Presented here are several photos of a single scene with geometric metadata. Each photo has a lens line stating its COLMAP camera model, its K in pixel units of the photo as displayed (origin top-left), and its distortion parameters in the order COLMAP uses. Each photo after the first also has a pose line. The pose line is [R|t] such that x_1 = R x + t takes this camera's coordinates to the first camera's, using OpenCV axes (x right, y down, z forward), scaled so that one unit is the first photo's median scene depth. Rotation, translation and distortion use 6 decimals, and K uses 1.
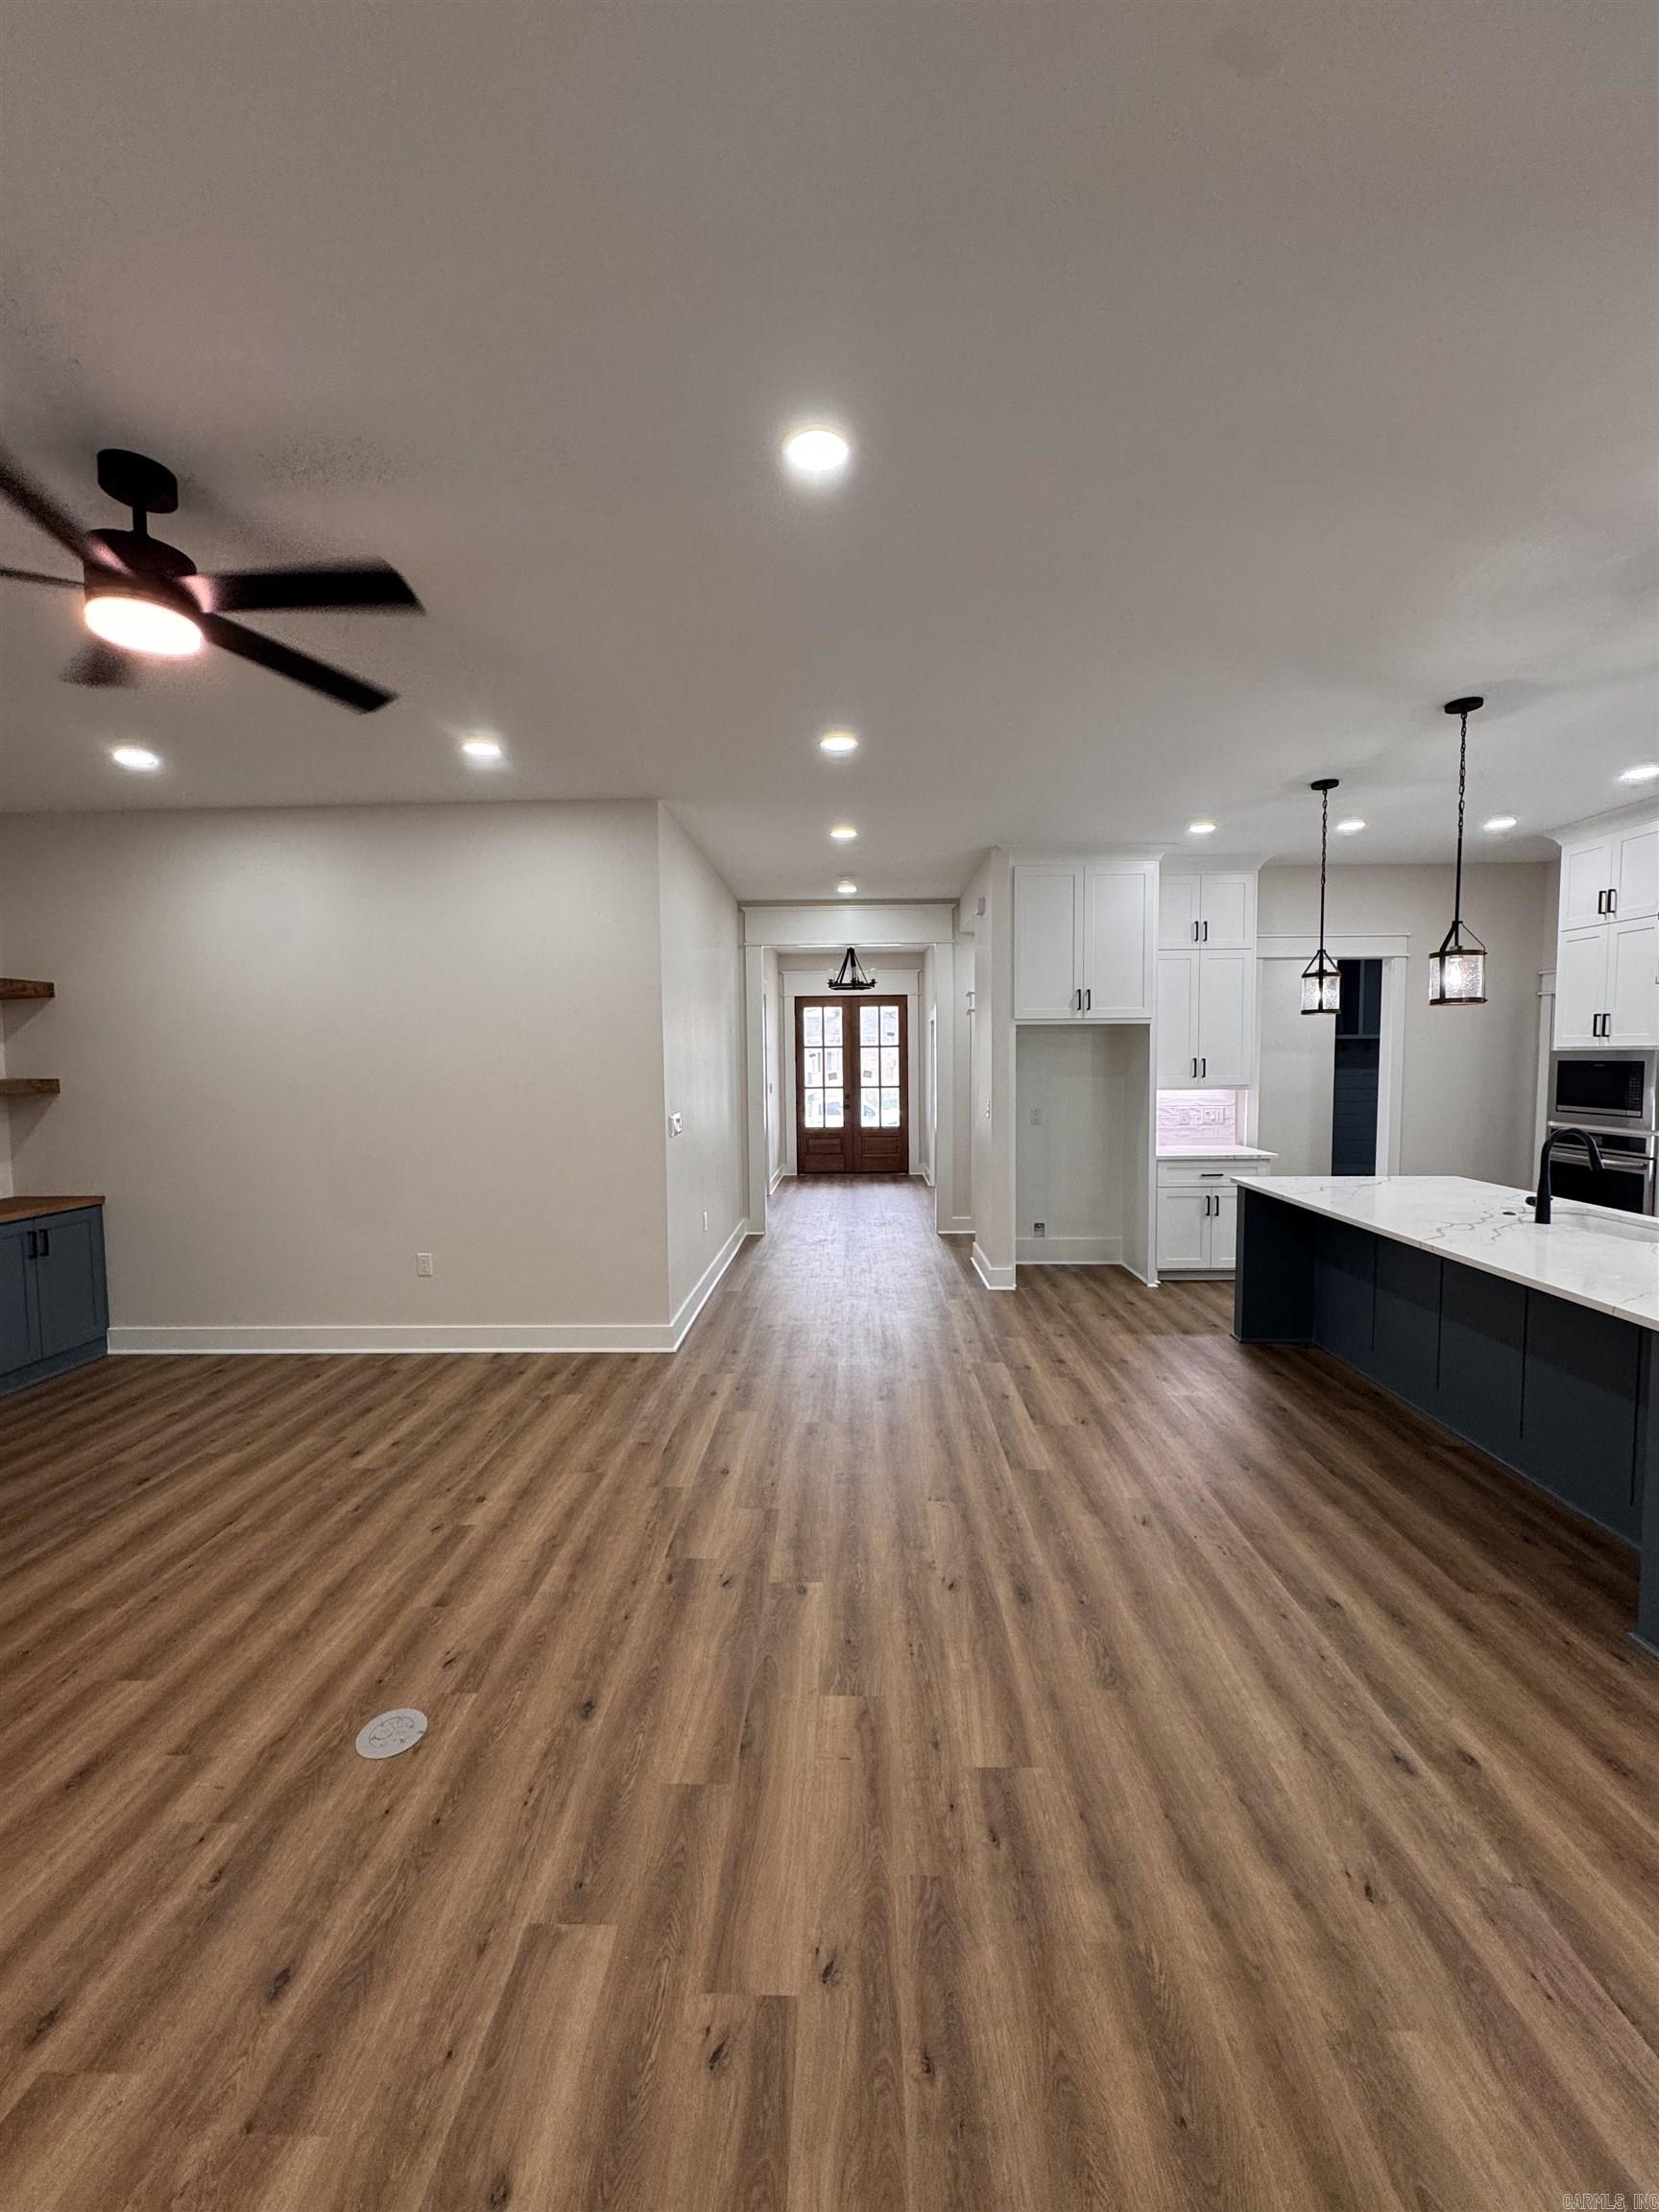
lens RADIAL K [[880.5, 0, 835.5], [0, 880.5, 1103.6], [0, 0, 1]] dist [-0.004020, 0.000939]
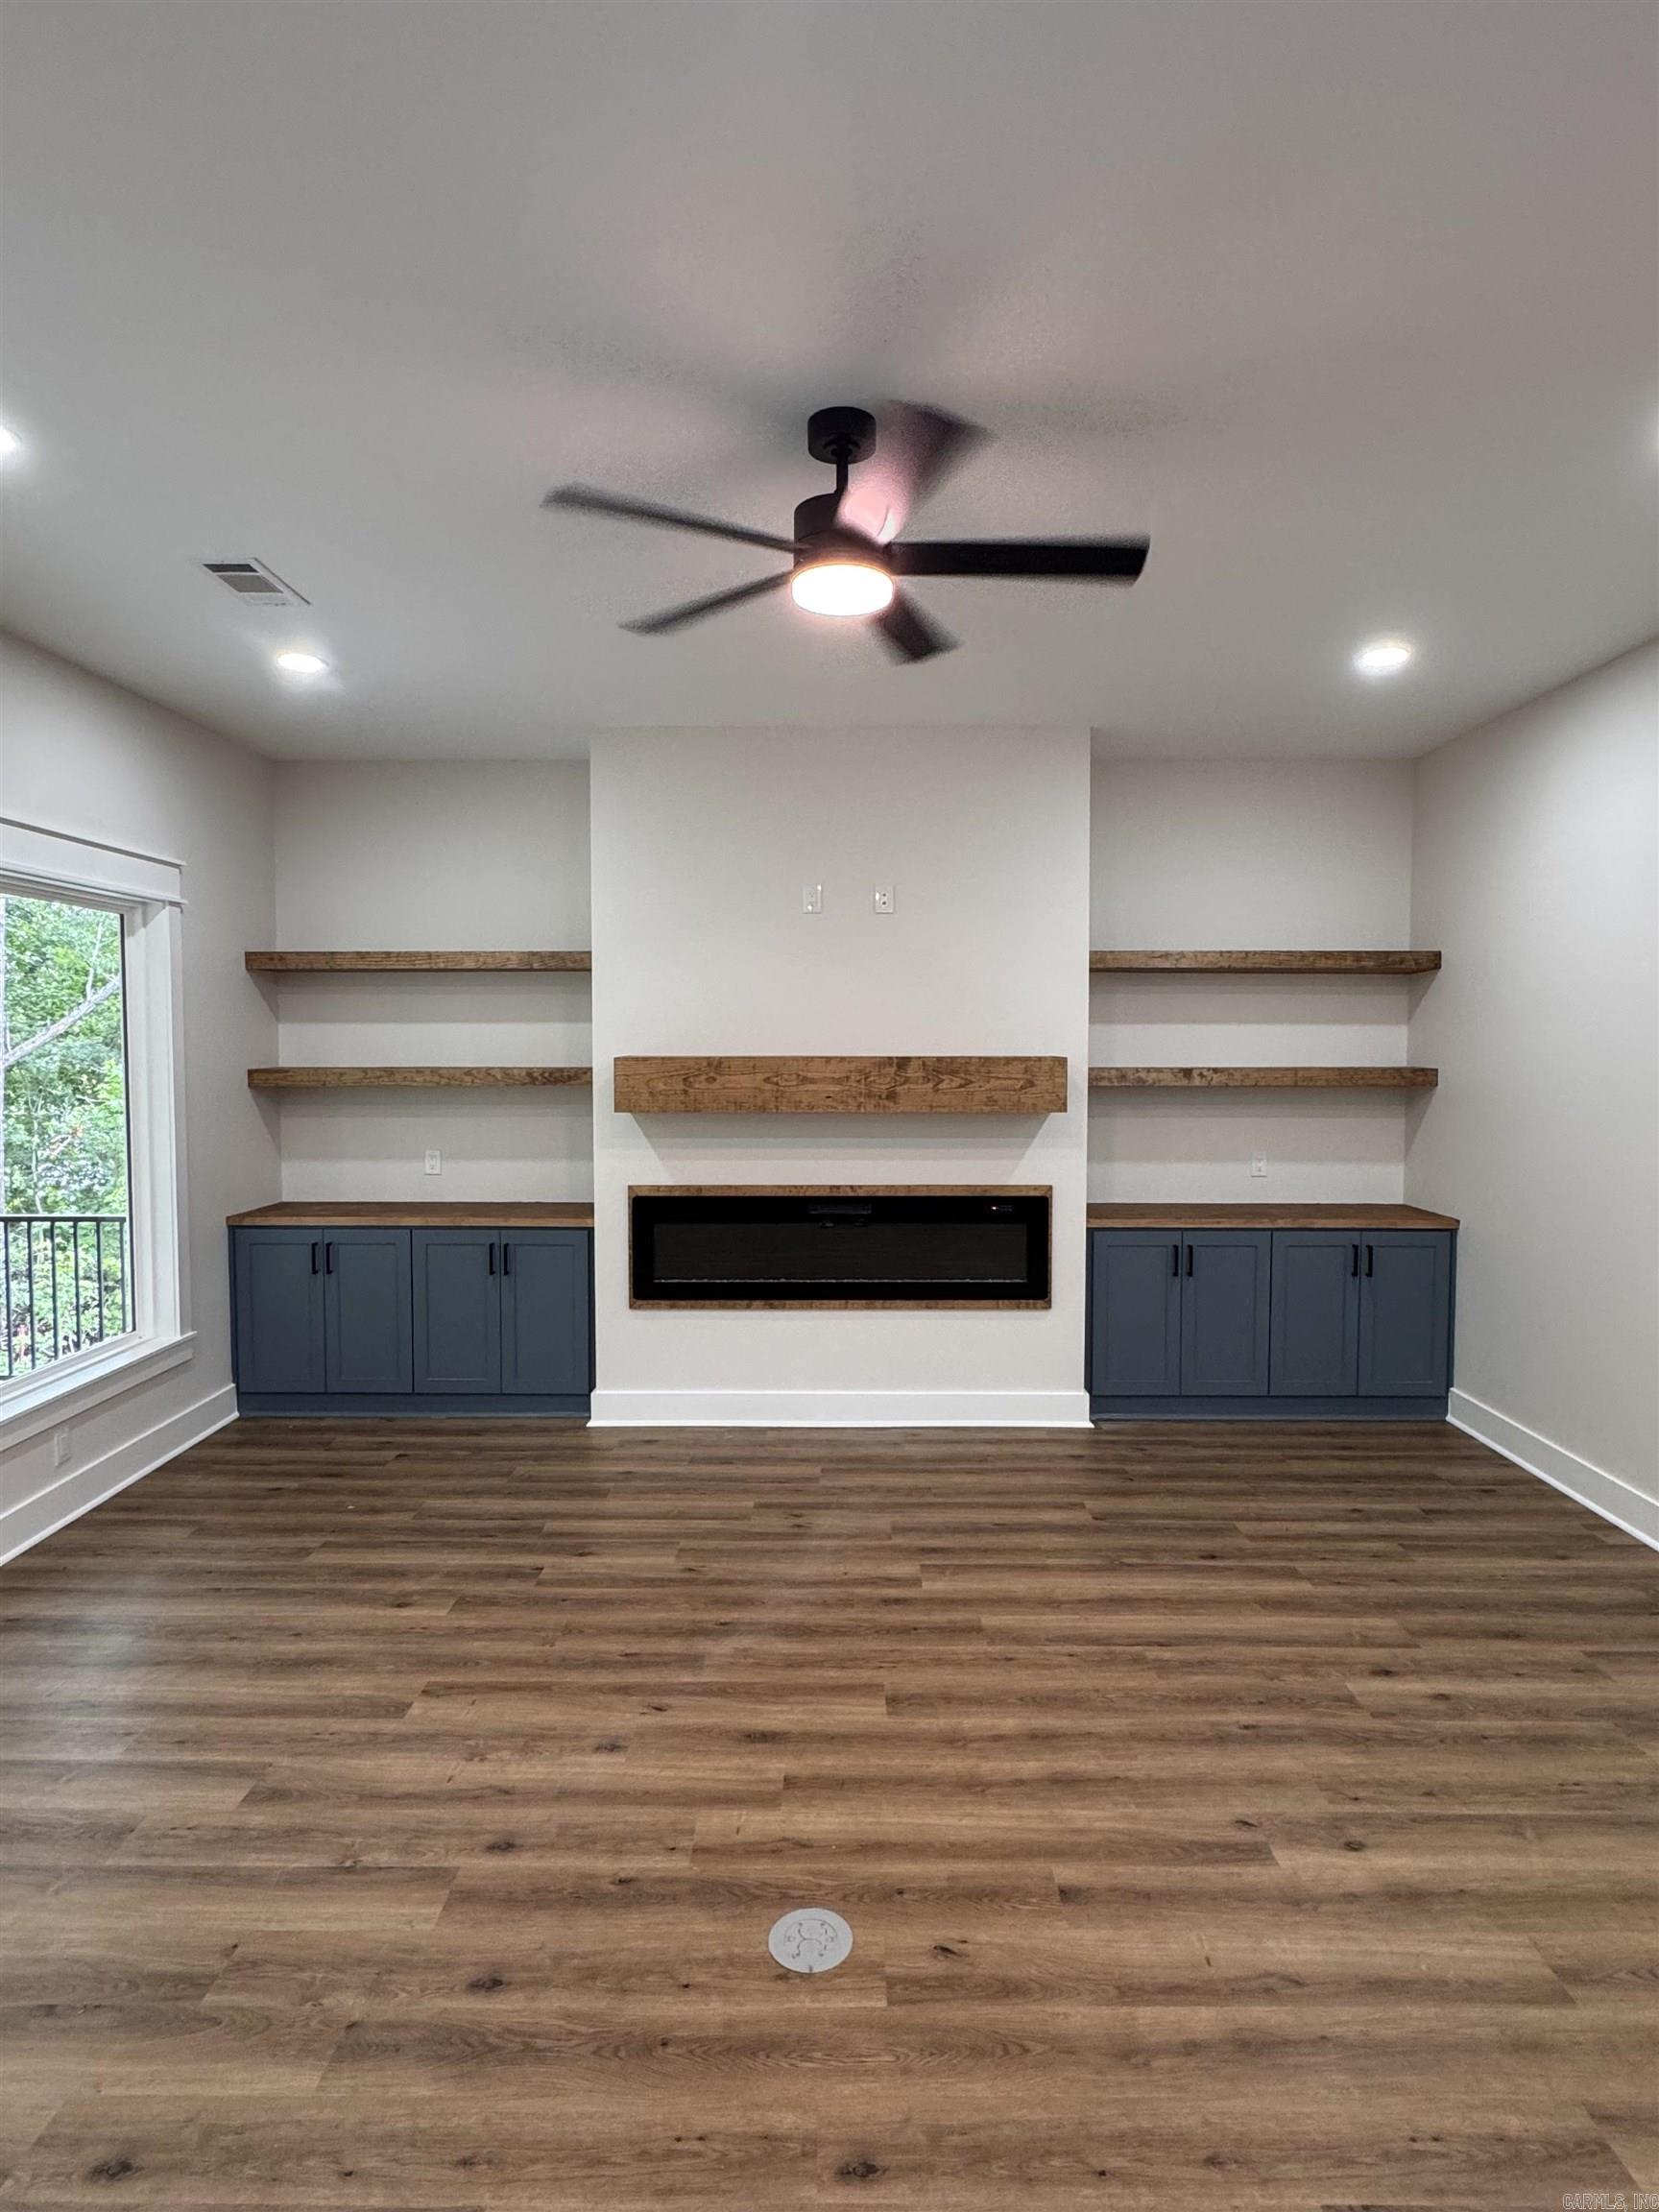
lens RADIAL K [[1189.6, 0, 827.7], [0, 1189.6, 1092.7], [0, 0, 1]] dist [0.000963, -0.000073]
pose [[0.013465, 0.052283, -0.998542, 0.341141], [-0.053825, 0.997222, 0.051488, -0.051834], [0.998460, 0.053053, 0.016241, 0.662674]]
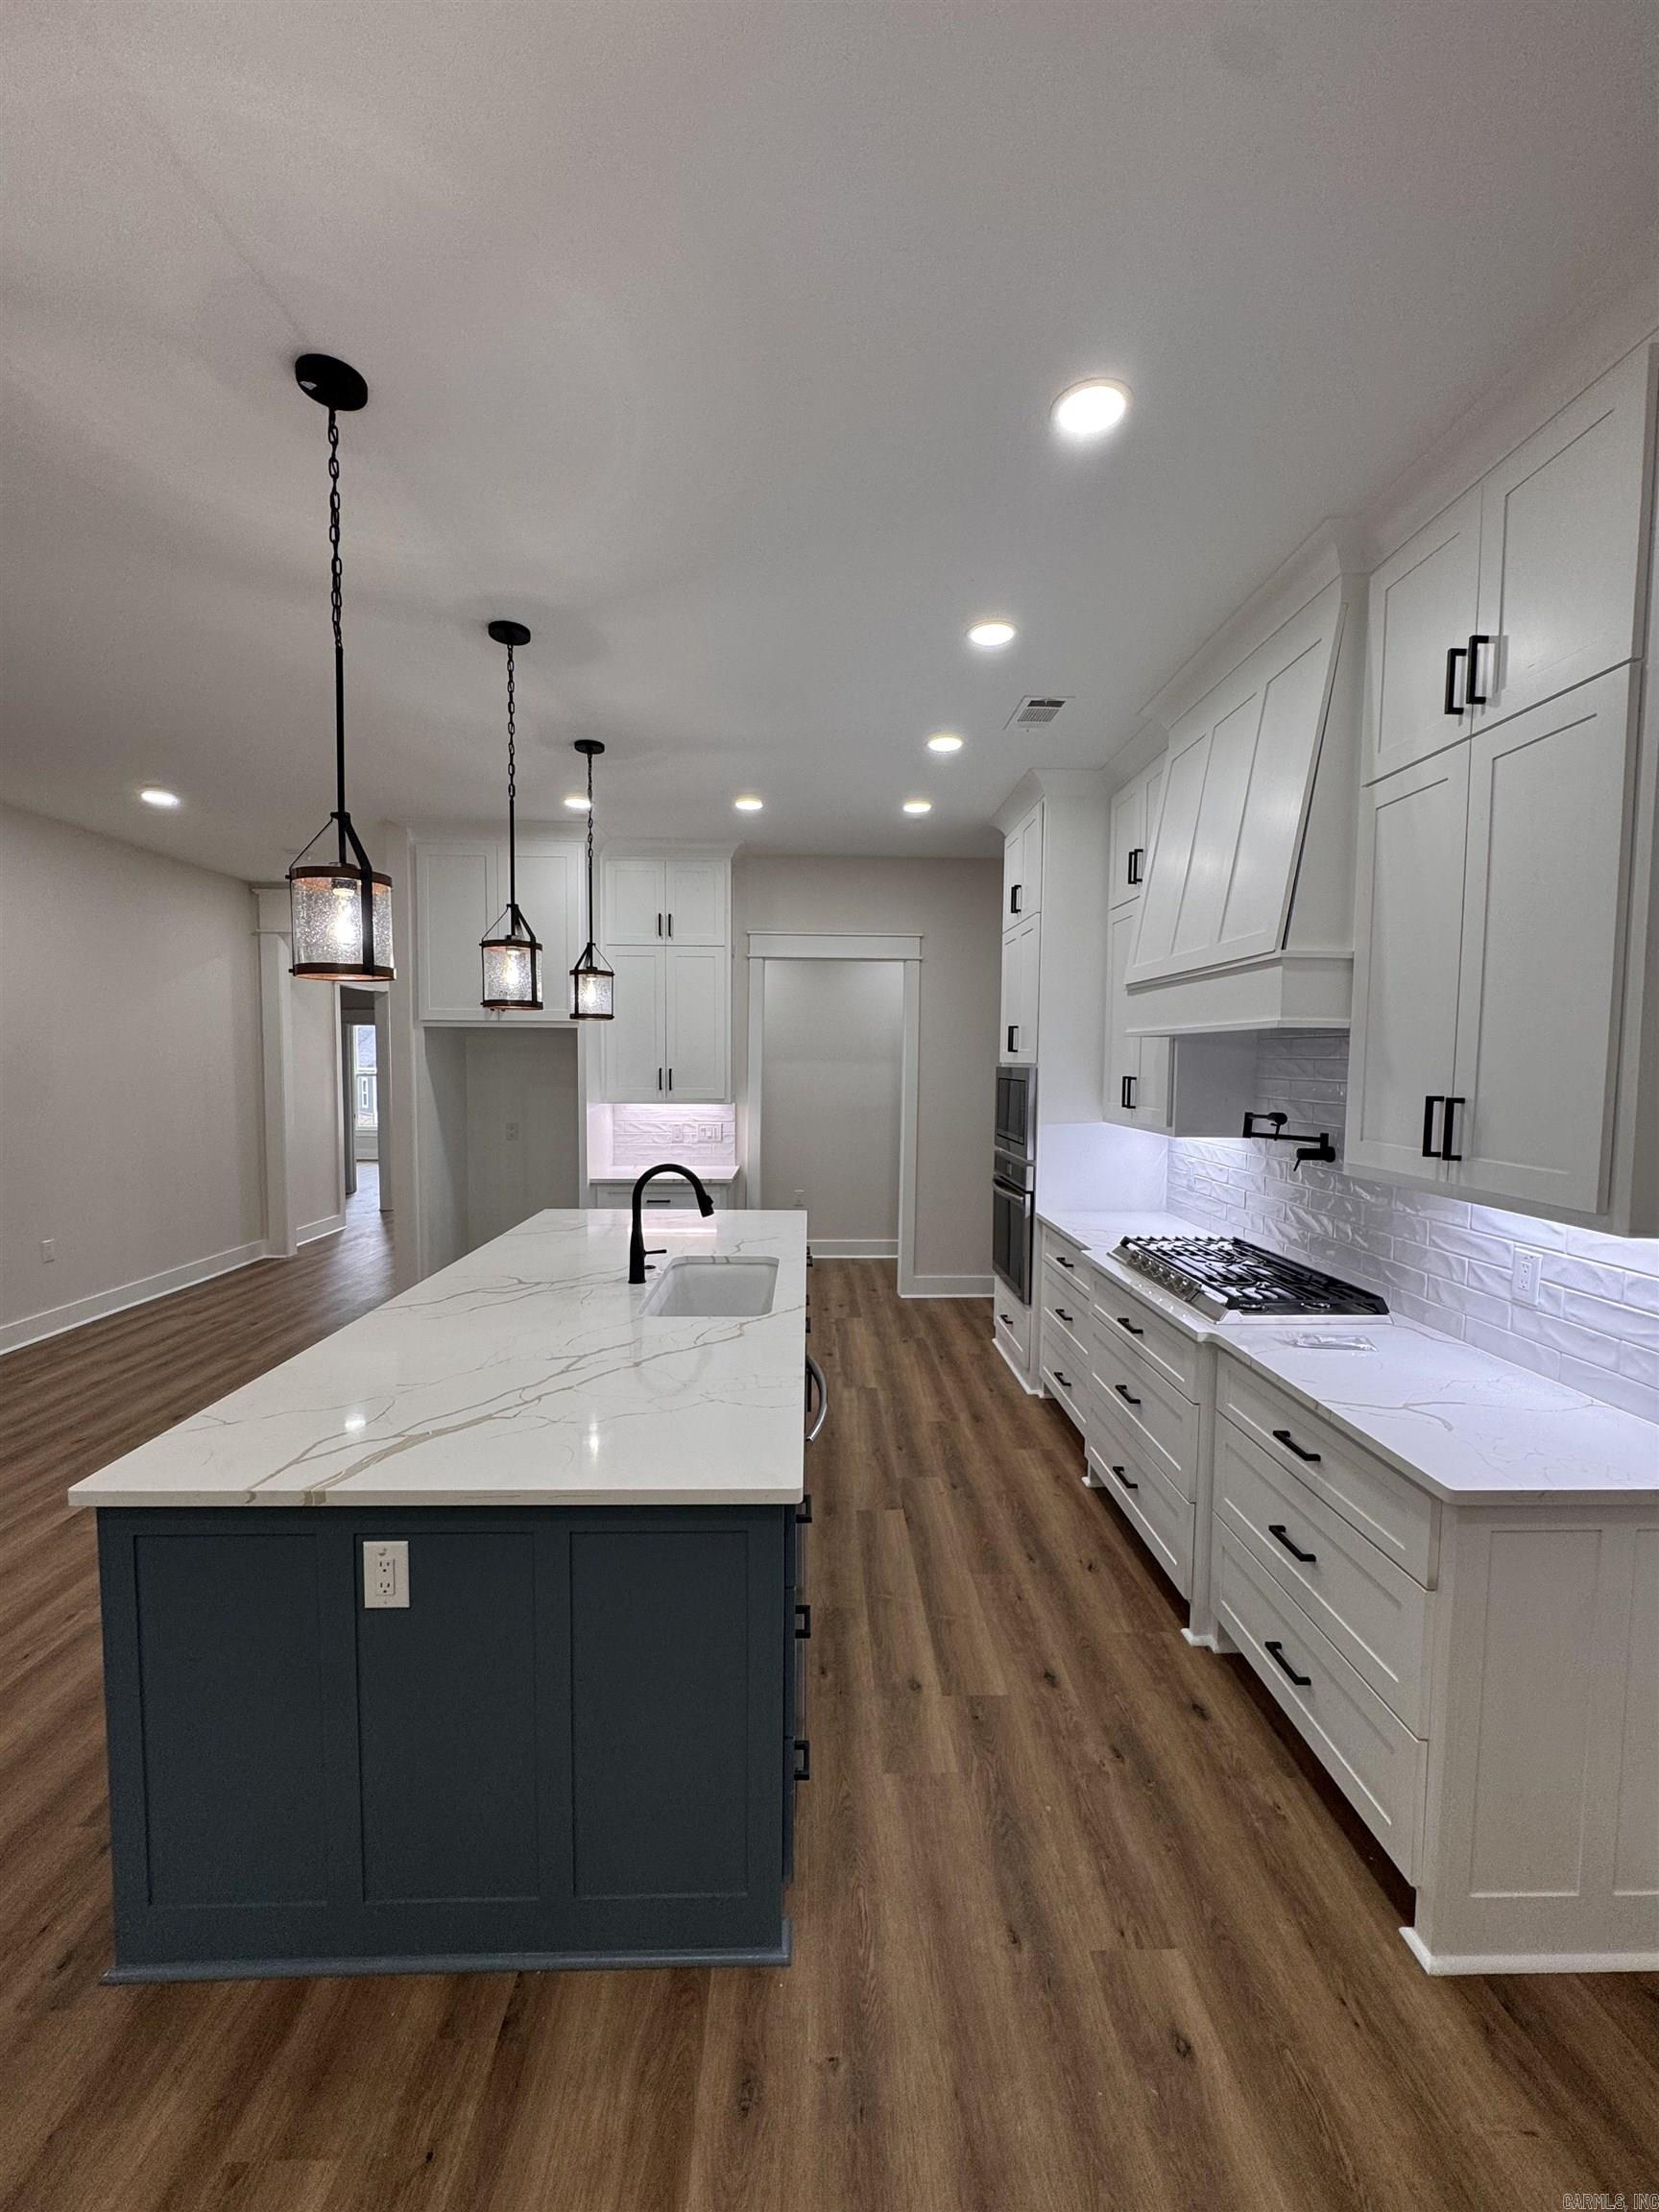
lens RADIAL K [[880.5, 0, 832.7], [0, 880.5, 1106.2], [0, 0, 1]] dist [-0.004020, 0.000939]
pose [[0.998413, 0.013354, 0.054716, 1.103734], [-0.013378, 0.999911, 0.000079, -0.032820], [-0.054710, -0.000811, 0.998502, 0.218456]]
